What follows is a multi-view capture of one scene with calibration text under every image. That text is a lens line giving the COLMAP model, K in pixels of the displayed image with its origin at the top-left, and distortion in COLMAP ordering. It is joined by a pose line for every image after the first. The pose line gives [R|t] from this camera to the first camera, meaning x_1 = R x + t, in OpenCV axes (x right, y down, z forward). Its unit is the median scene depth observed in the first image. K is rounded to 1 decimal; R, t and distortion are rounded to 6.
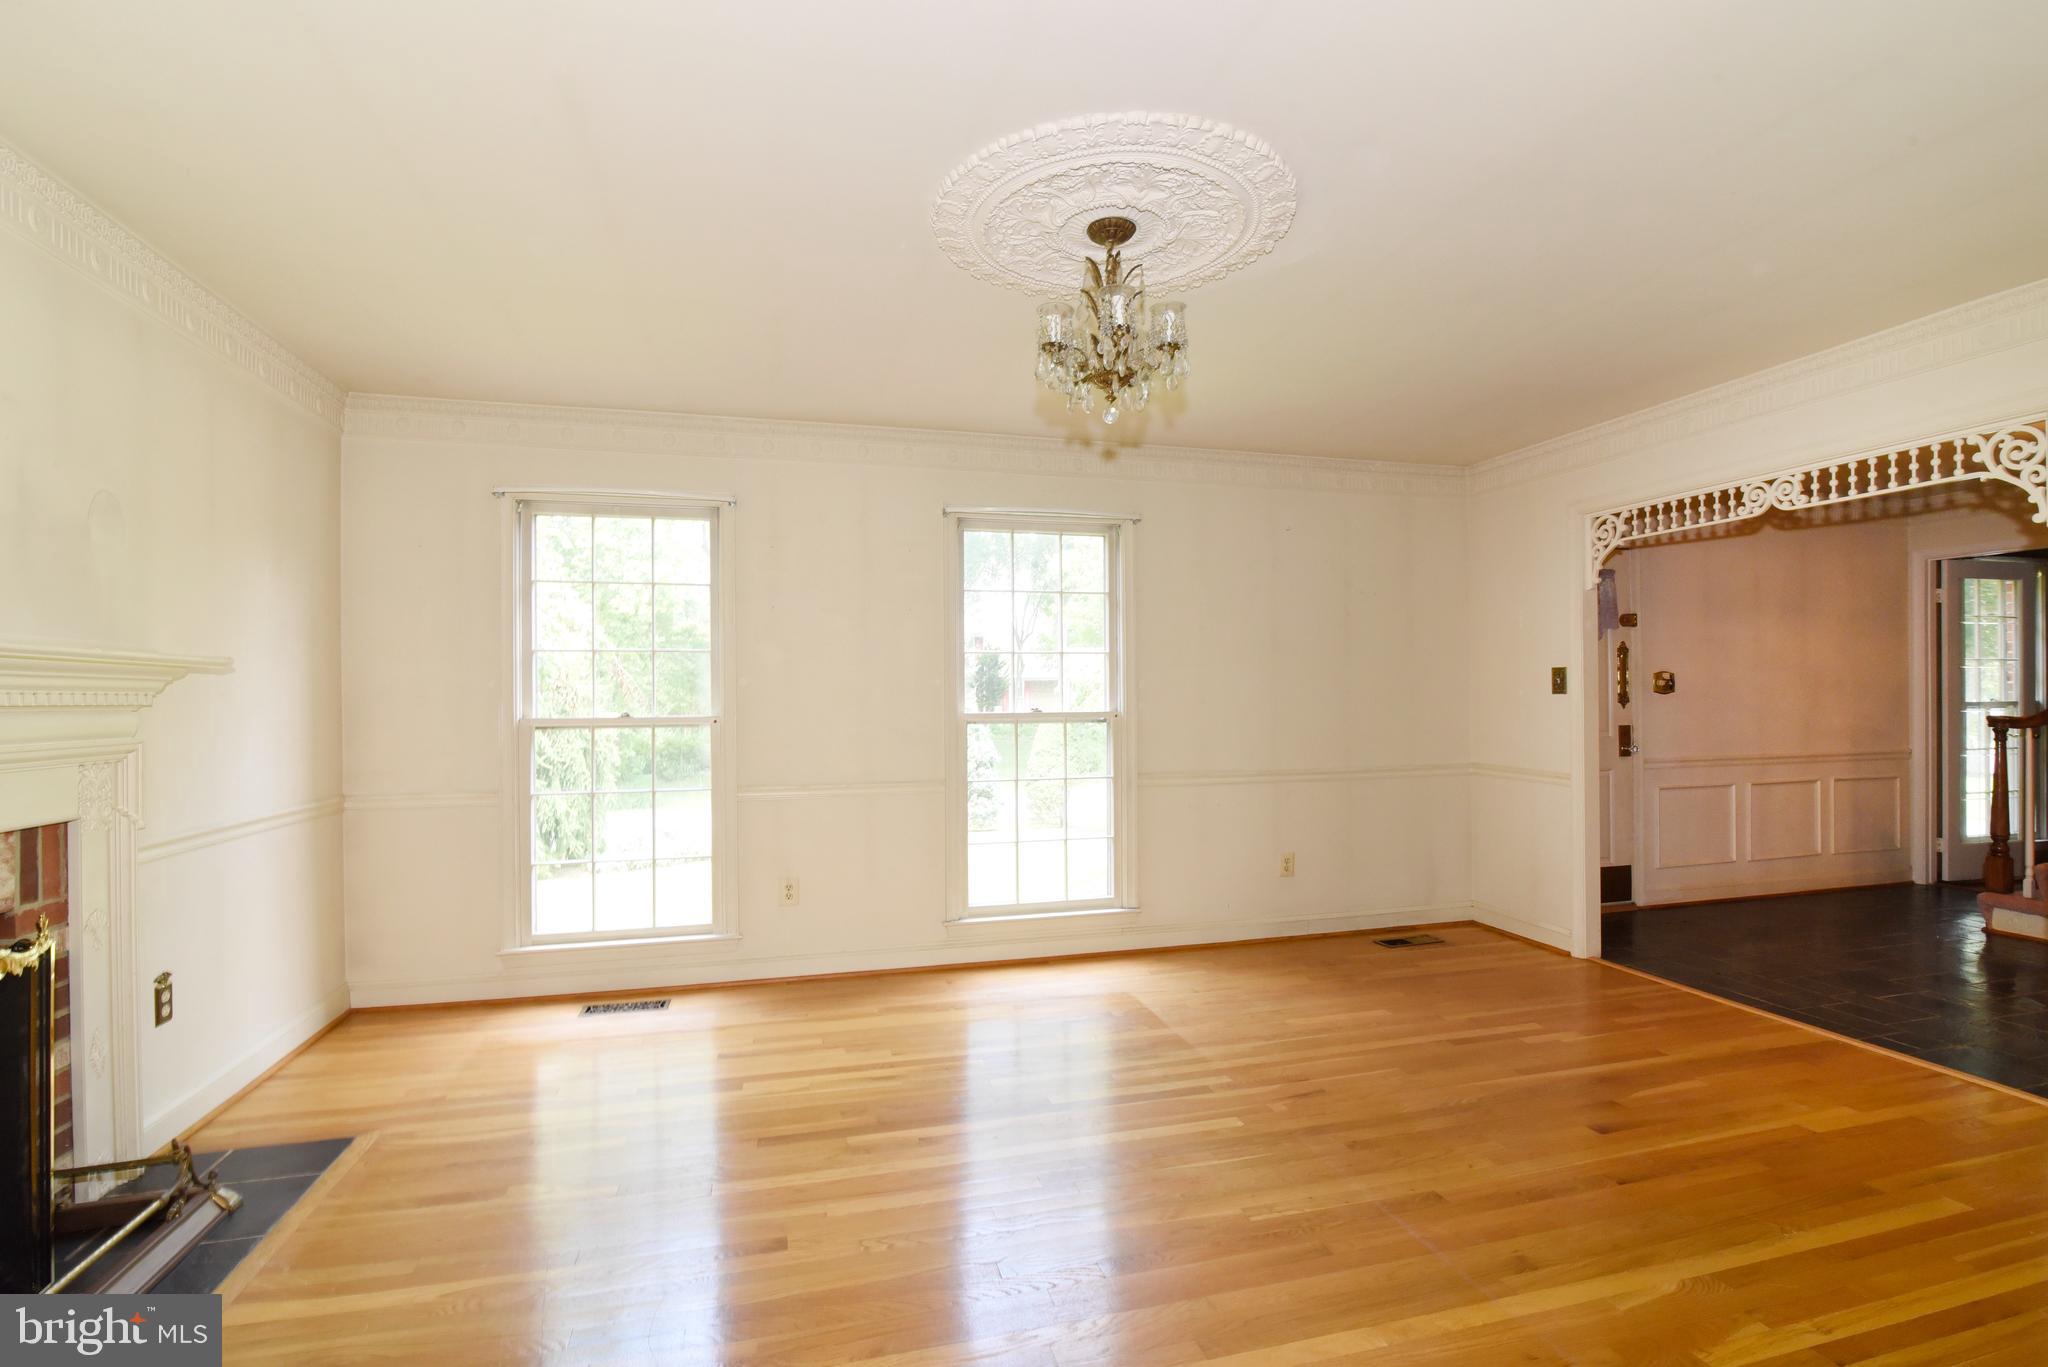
lens RADIAL K [[953.3, 0, 1019.1], [0, 953.3, 693.7], [0, 0, 1]] dist [-0.019857, 0.000561]
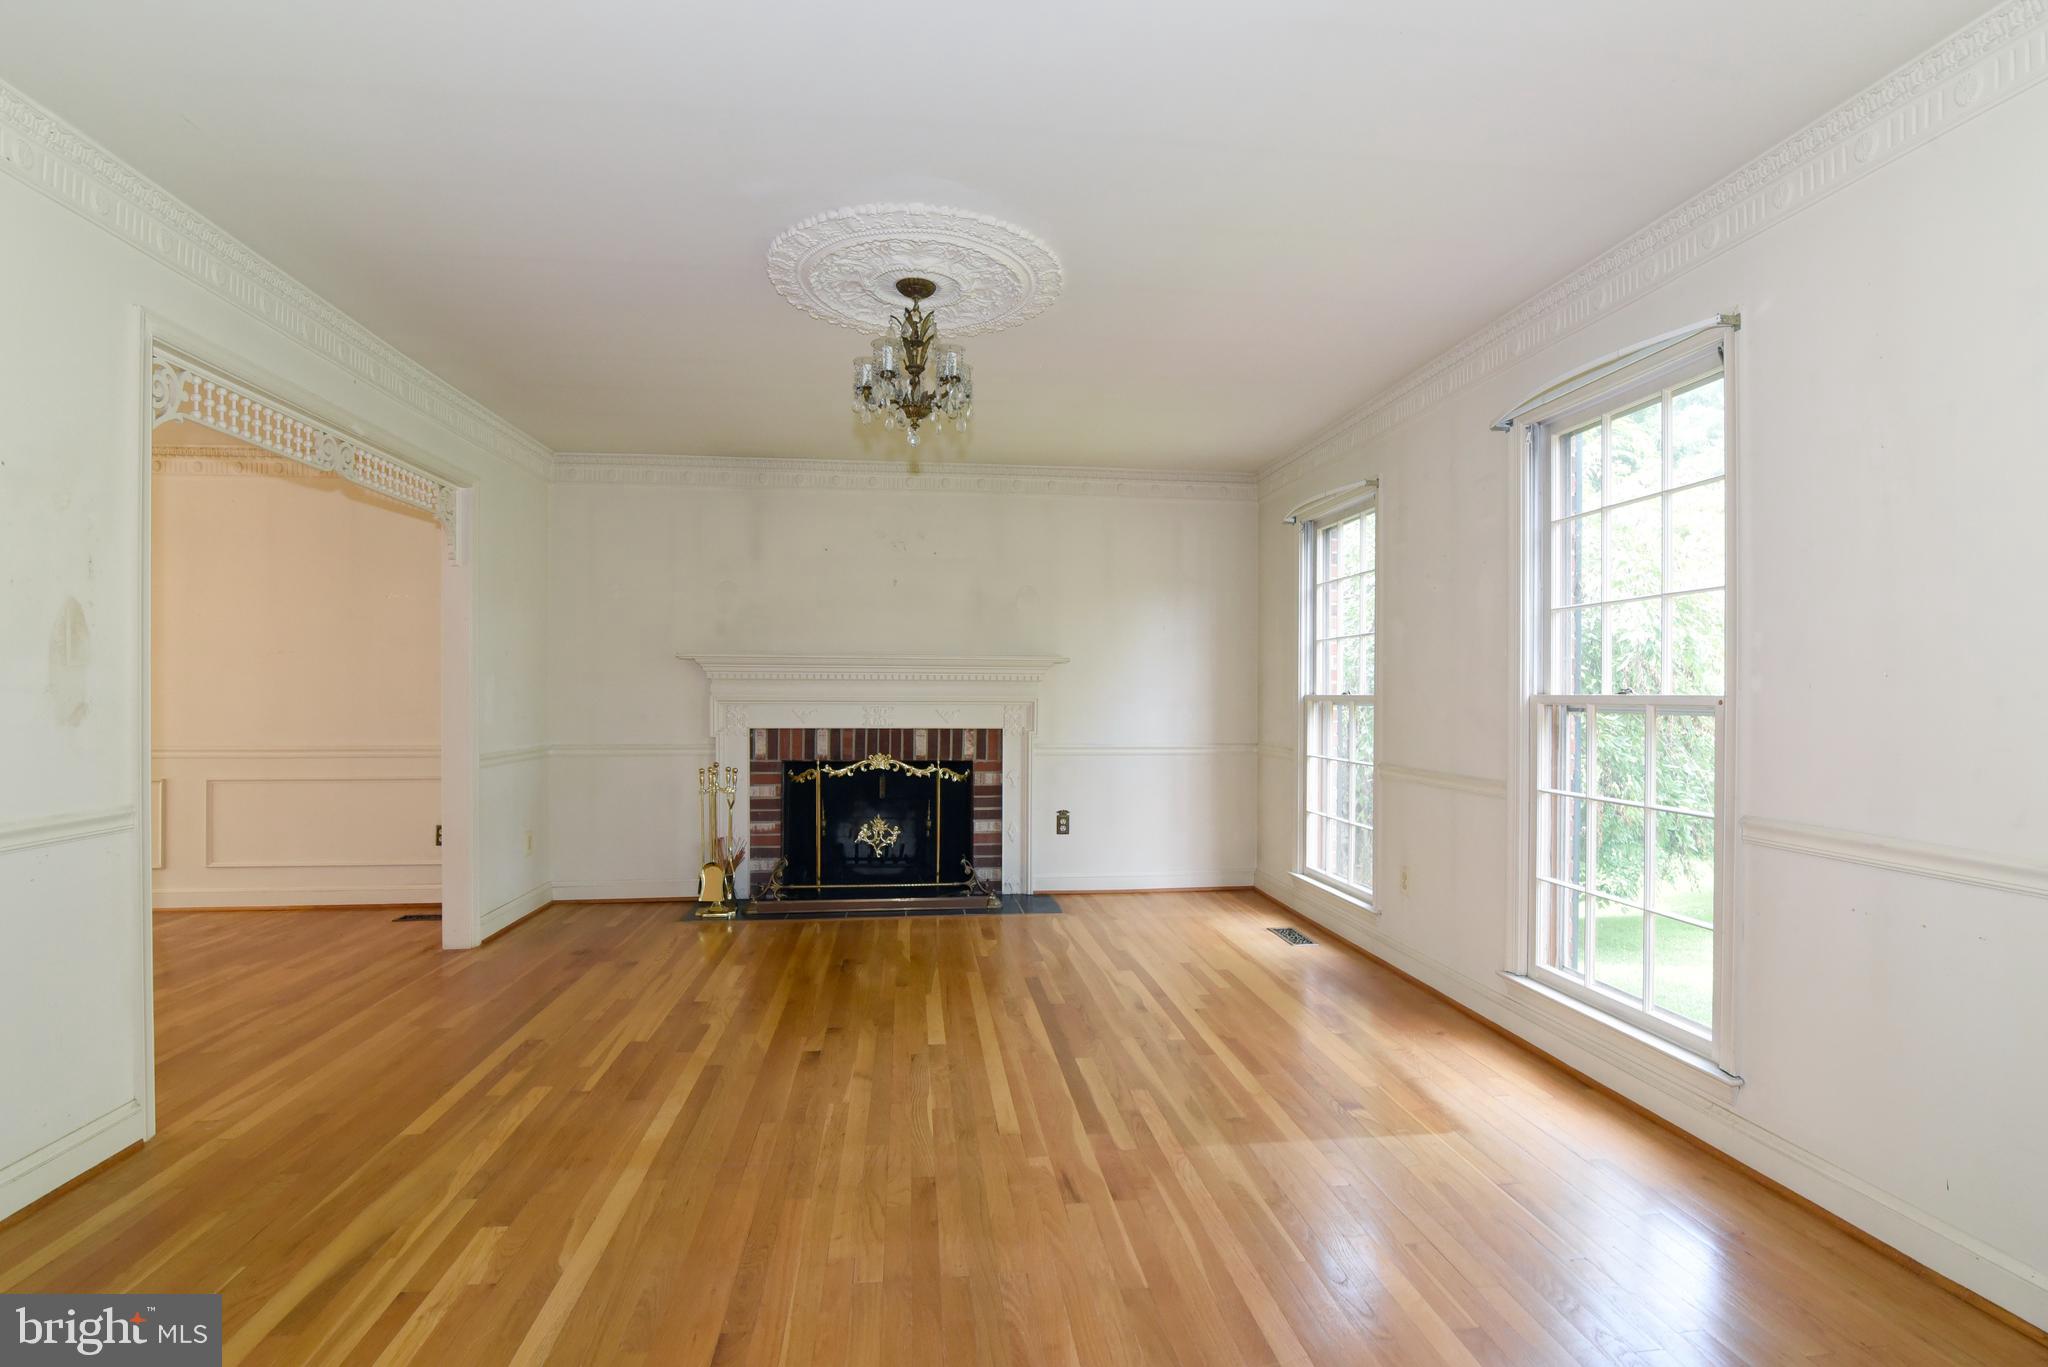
lens RADIAL K [[953.3, 0, 1022.7], [0, 953.3, 689.2], [0, 0, 1]] dist [-0.019857, 0.000561]
pose [[-0.125614, 0.004904, -0.992067, 0.916047], [-0.001843, 0.999985, 0.005177, 0.015526], [0.992077, 0.002478, -0.125603, 0.909516]]
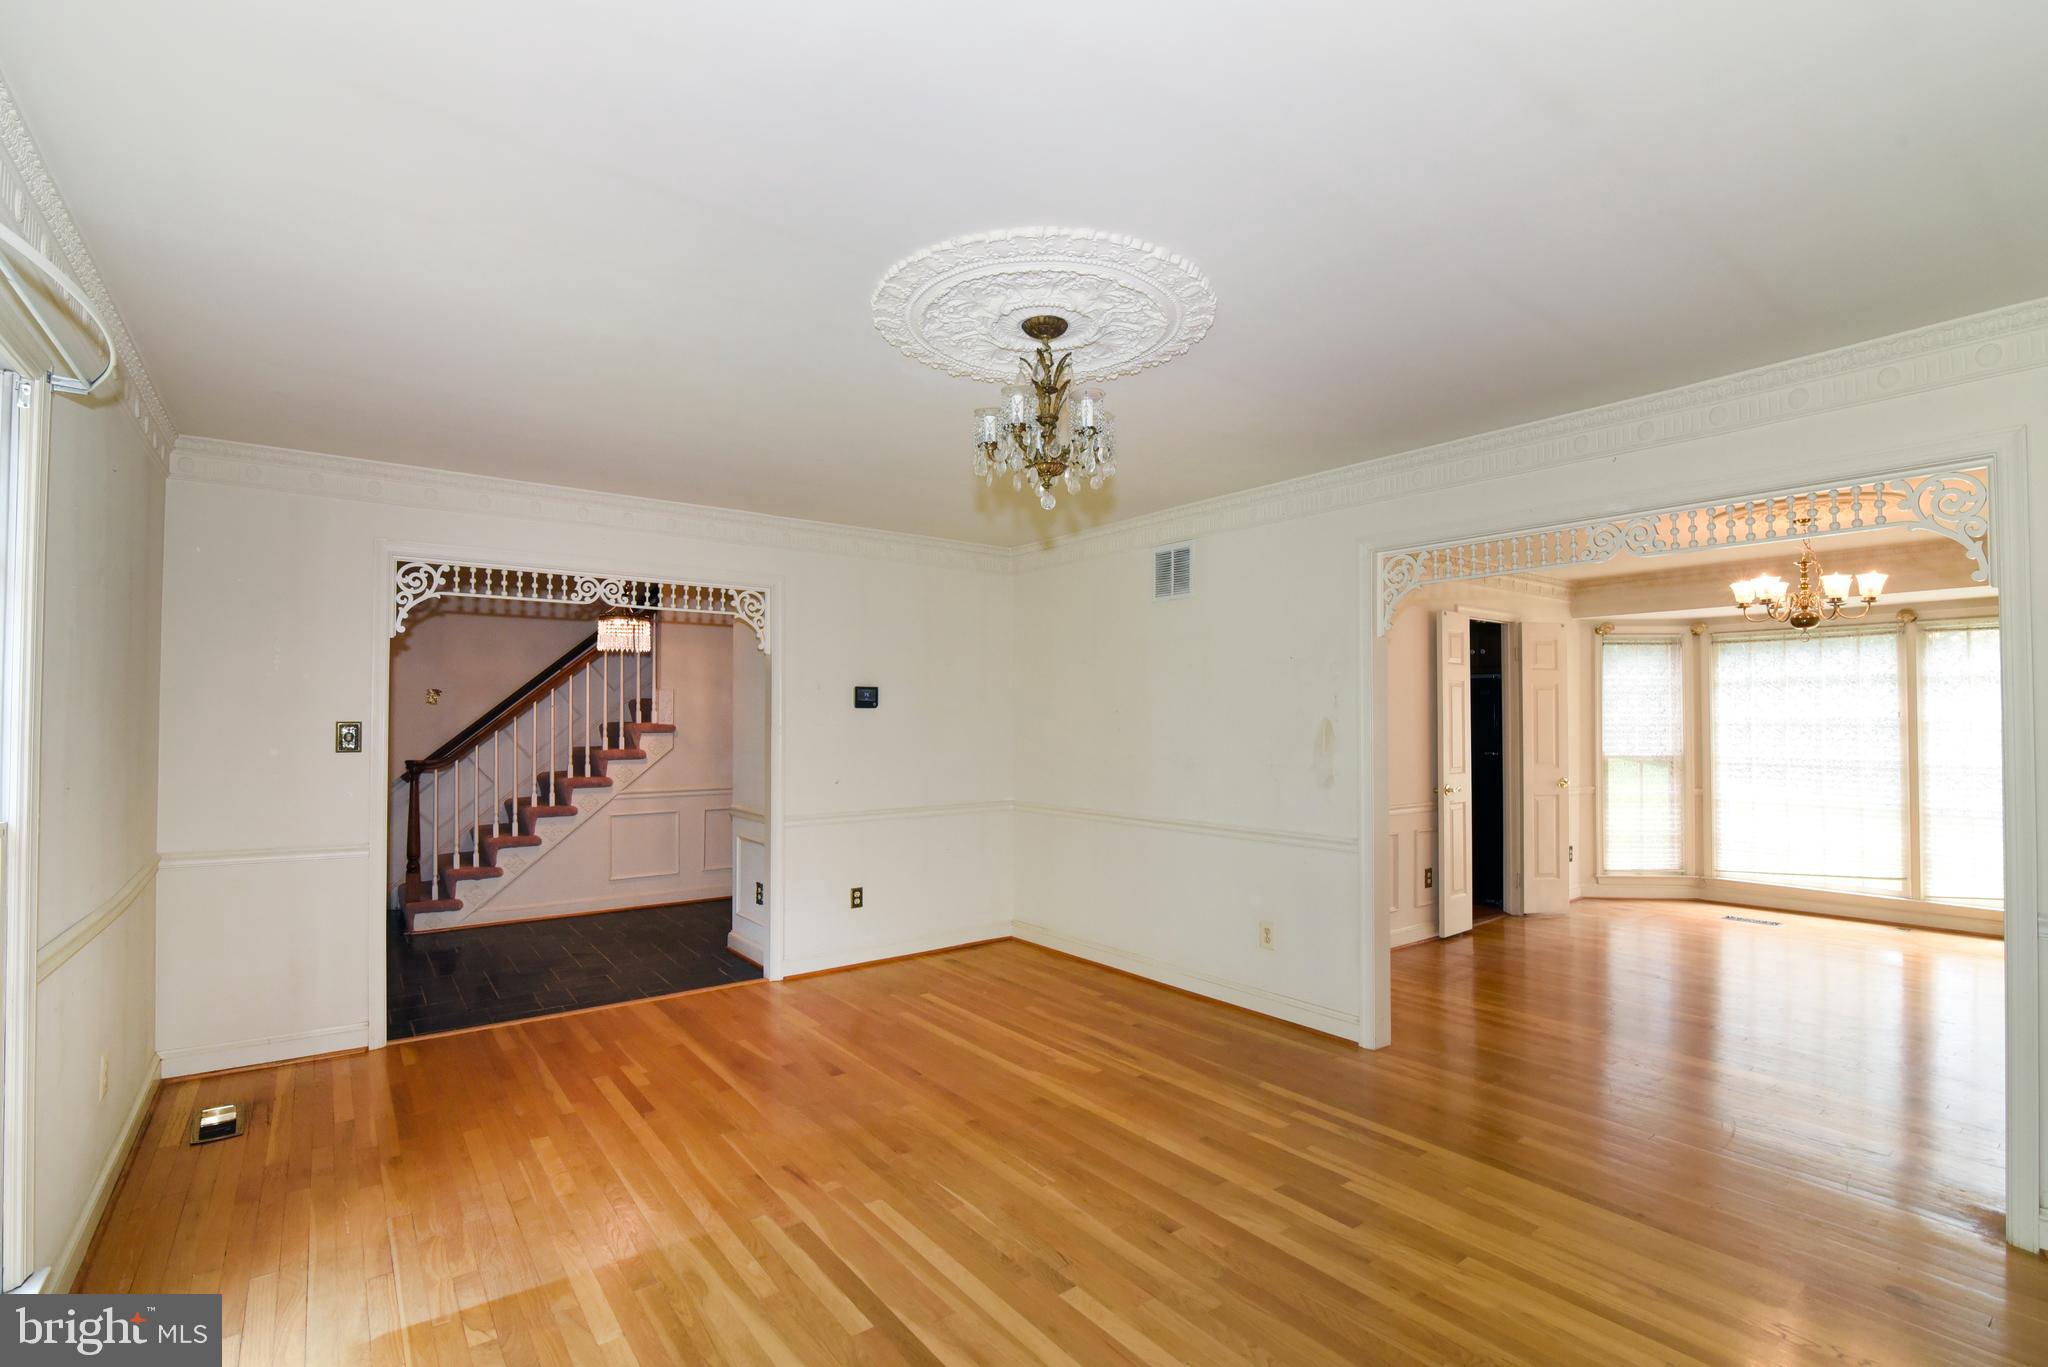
lens RADIAL K [[953.3, 0, 1017.5], [0, 953.3, 700.1], [0, 0, 1]] dist [-0.019857, 0.000561]
pose [[-0.383302, 0.025755, 0.923264, -0.597553], [-0.000250, 0.999608, -0.027989, -0.031219], [-0.923623, -0.010959, -0.383145, 1.004130]]
